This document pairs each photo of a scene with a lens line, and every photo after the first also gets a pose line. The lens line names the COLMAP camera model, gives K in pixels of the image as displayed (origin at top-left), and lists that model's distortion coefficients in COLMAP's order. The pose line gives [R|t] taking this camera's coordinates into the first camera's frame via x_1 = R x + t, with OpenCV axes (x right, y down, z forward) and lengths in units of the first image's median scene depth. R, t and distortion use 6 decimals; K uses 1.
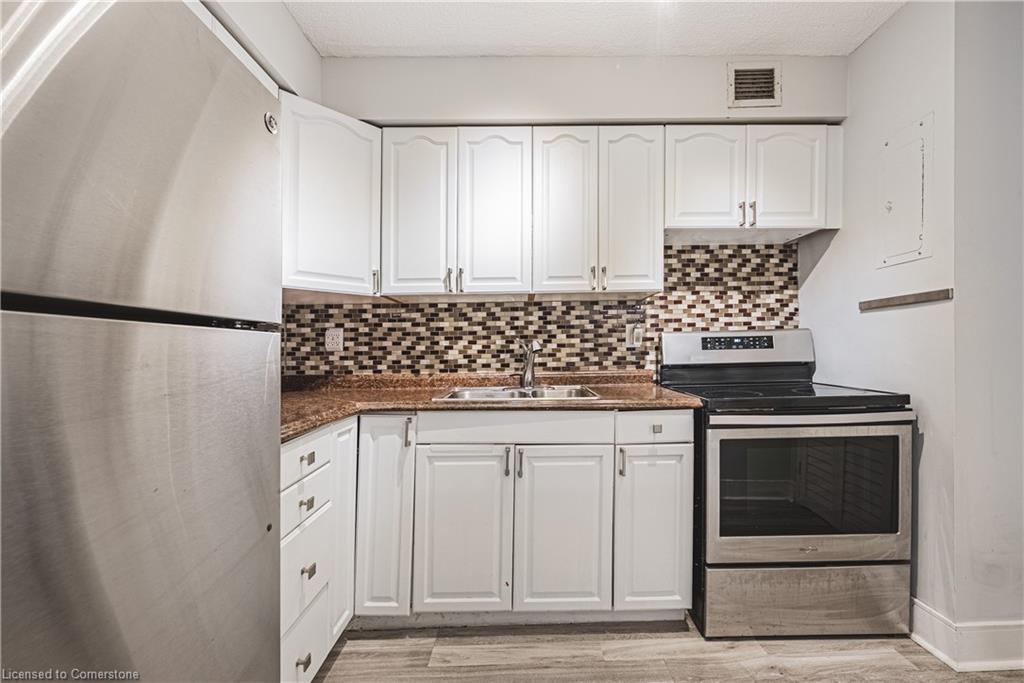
lens RADIAL K [[411.9, 0, 532.8], [0, 411.9, 367.6], [0, 0, 1]] dist [-0.000871, 0.000285]
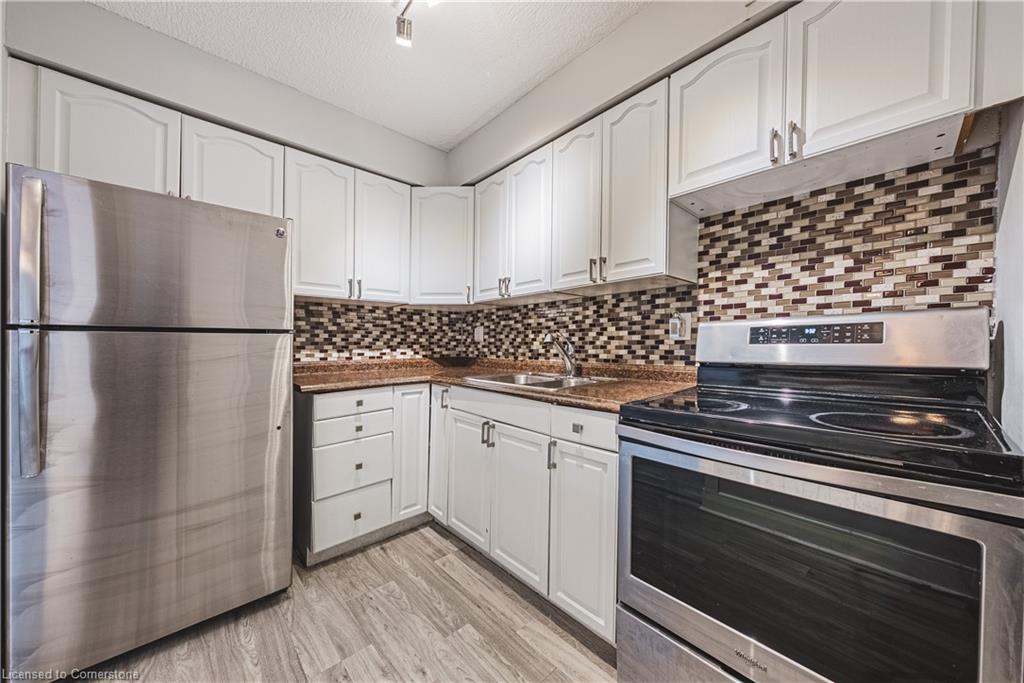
lens RADIAL K [[352.6, 0, 541.5], [0, 352.6, 358.2], [0, 0, 1]] dist [-0.003999, 0.000013]
pose [[0.692494, 0.041340, -0.720238, 0.584497], [-0.035916, 0.999094, 0.022814, -0.017742], [0.720529, 0.010070, 0.693352, 0.277752]]
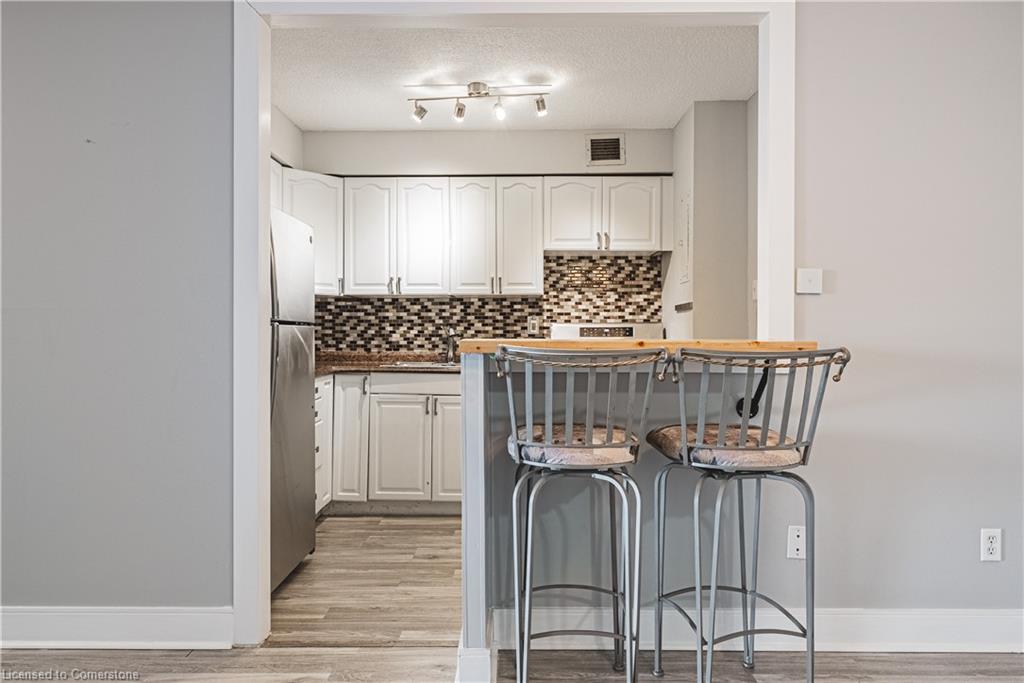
lens RADIAL K [[633.8, 0, 517.1], [0, 633.8, 375.6], [0, 0, 1]] dist [0.006893, 0.001023]
pose [[0.999741, 0.016620, -0.015554, 0.230442], [-0.016230, 0.999559, 0.024874, 0.034203], [0.015961, -0.024615, 0.999570, -1.033935]]
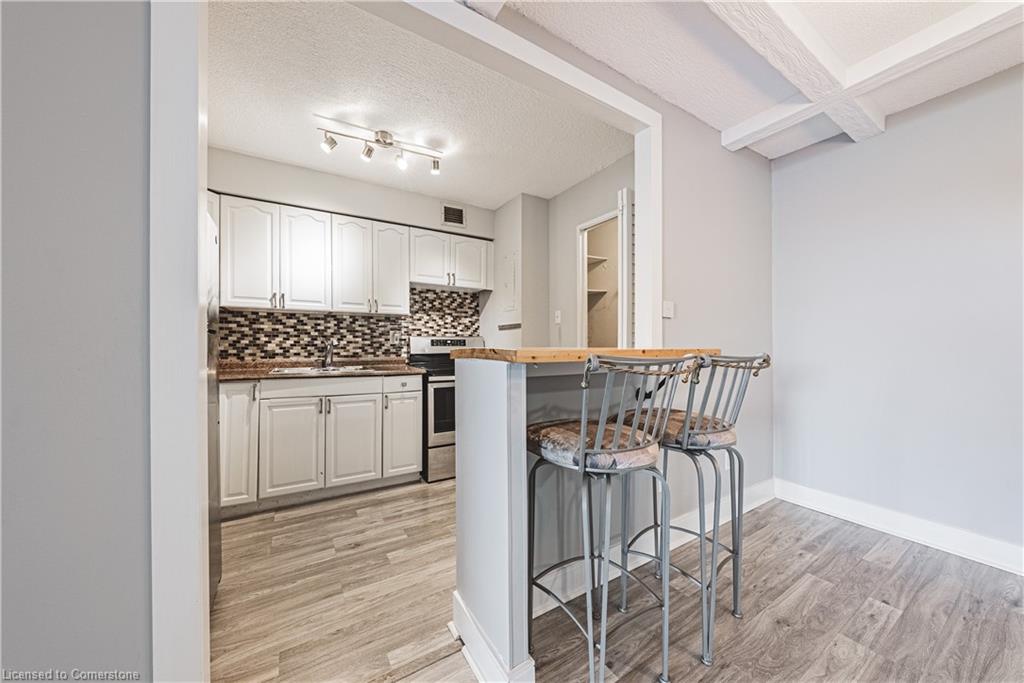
lens RADIAL K [[352.6, 0, 509.8], [0, 352.6, 360.7], [0, 0, 1]] dist [-0.003999, 0.000013]
pose [[0.861733, -0.005316, 0.507334, -0.095551], [0.005492, 0.999984, 0.001151, 0.022926], [-0.507332, 0.001795, 0.861749, -0.553036]]
